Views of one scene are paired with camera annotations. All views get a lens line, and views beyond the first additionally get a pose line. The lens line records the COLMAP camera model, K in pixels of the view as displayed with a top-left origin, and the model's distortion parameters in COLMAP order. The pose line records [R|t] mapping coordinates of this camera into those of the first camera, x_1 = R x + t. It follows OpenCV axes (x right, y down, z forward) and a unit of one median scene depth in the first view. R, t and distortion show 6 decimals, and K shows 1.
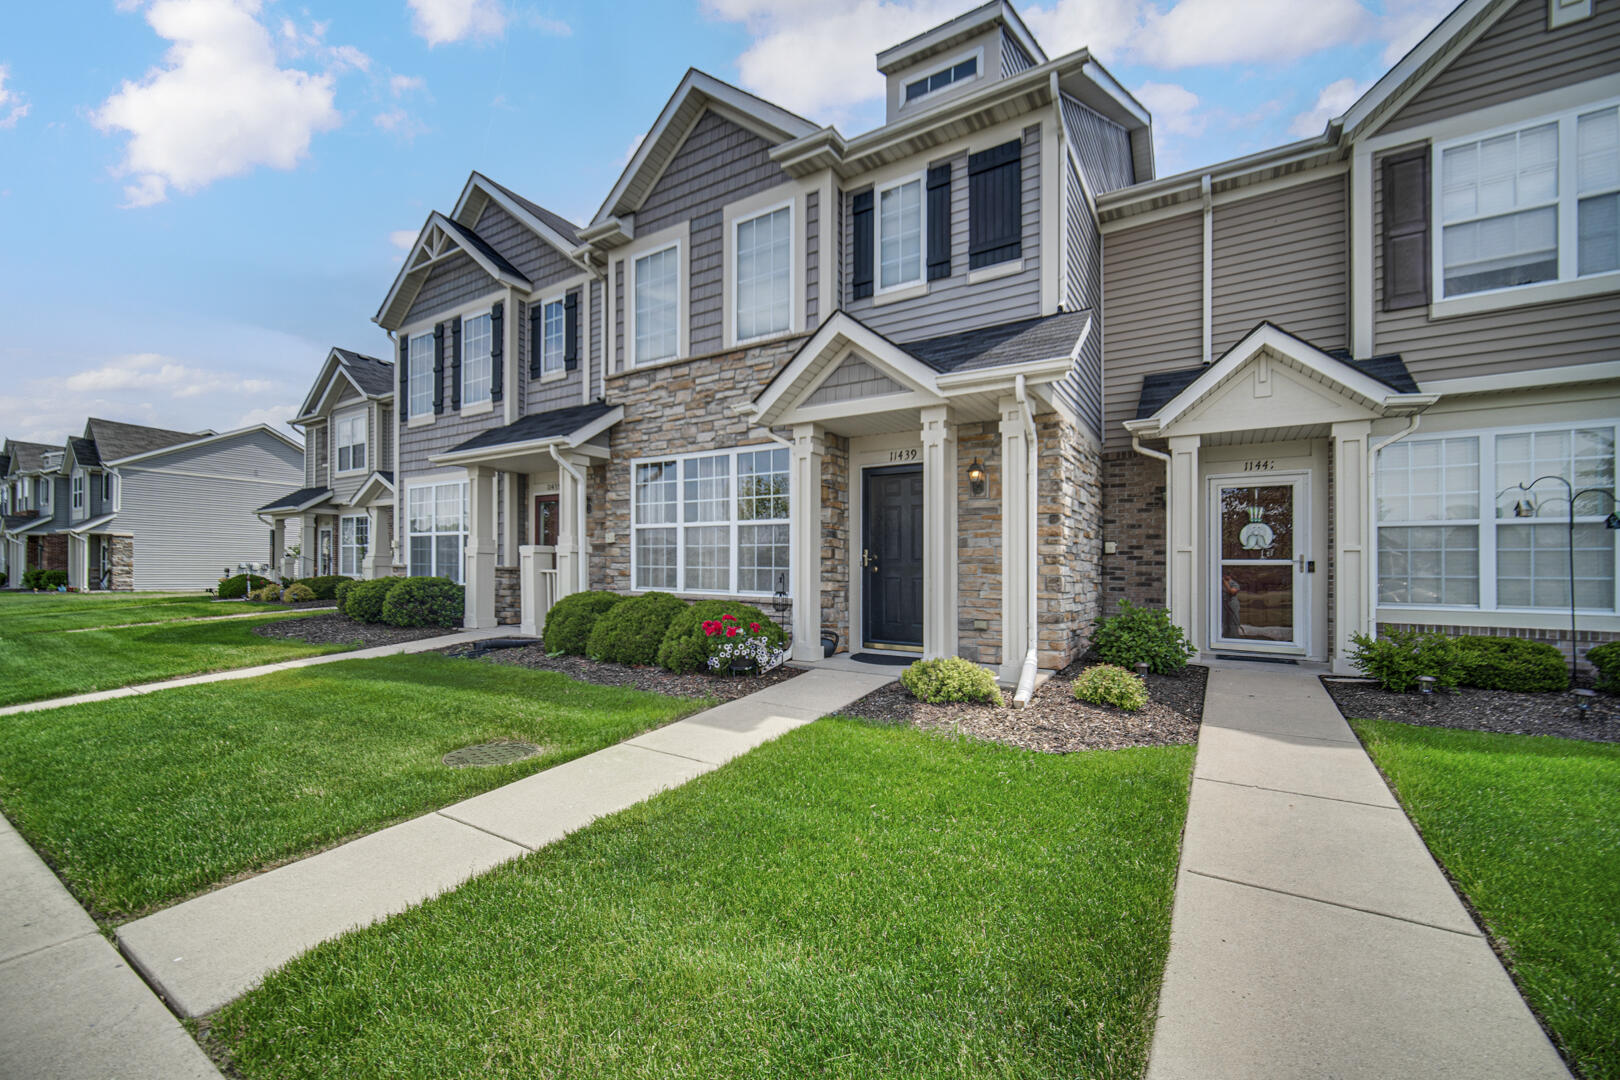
lens RADIAL K [[652.6, 0, 802.9], [0, 652.6, 560.4], [0, 0, 1]] dist [-0.000583, -0.000201]
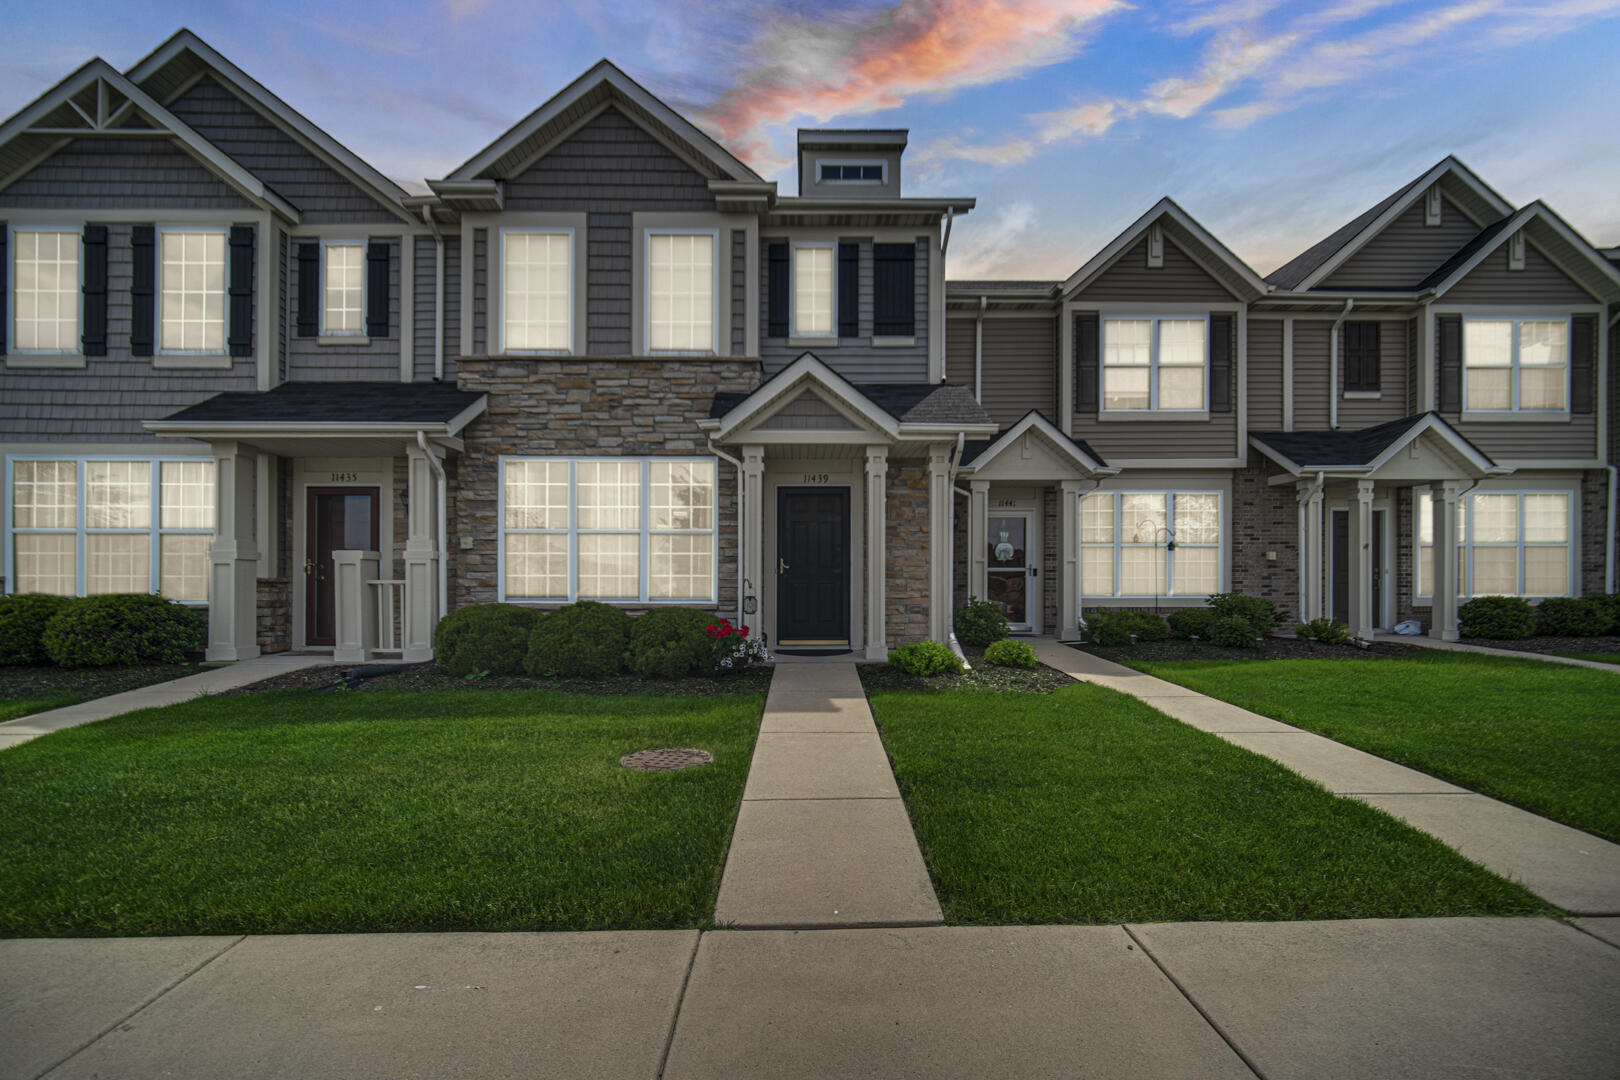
lens RADIAL K [[656.3, 0, 813.8], [0, 656.3, 573.4], [0, 0, 1]] dist [-0.000976, -0.000464]
pose [[0.831984, -0.004767, 0.554780, -0.457529], [0.002685, 0.999986, 0.004567, 0.003640], [-0.554794, -0.002310, 0.831985, 0.016270]]
